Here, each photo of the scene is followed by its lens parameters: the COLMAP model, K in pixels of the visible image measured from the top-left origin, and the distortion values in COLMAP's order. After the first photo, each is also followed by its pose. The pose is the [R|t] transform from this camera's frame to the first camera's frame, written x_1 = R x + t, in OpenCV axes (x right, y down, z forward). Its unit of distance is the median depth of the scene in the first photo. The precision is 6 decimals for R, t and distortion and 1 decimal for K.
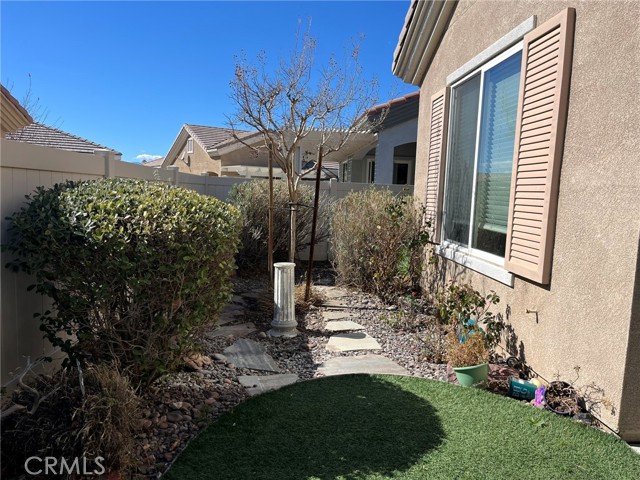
lens RADIAL K [[485.4, 0, 323.6], [0, 485.4, 241.8], [0, 0, 1]] dist [0.079614, -0.110895]
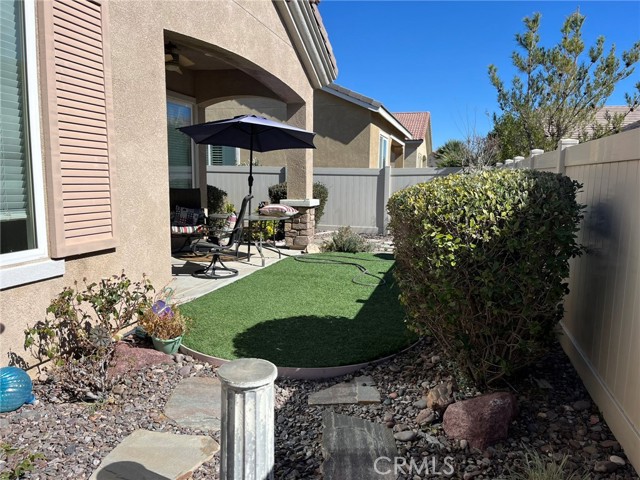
lens RADIAL K [[485.4, 0, 323.6], [0, 485.4, 241.8], [0, 0, 1]] dist [0.079614, -0.110895]
pose [[-0.943766, -0.095262, 0.316592, -0.208754], [-0.019072, 0.971681, 0.235524, -0.118069], [-0.330063, 0.216242, -0.918857, 1.124995]]
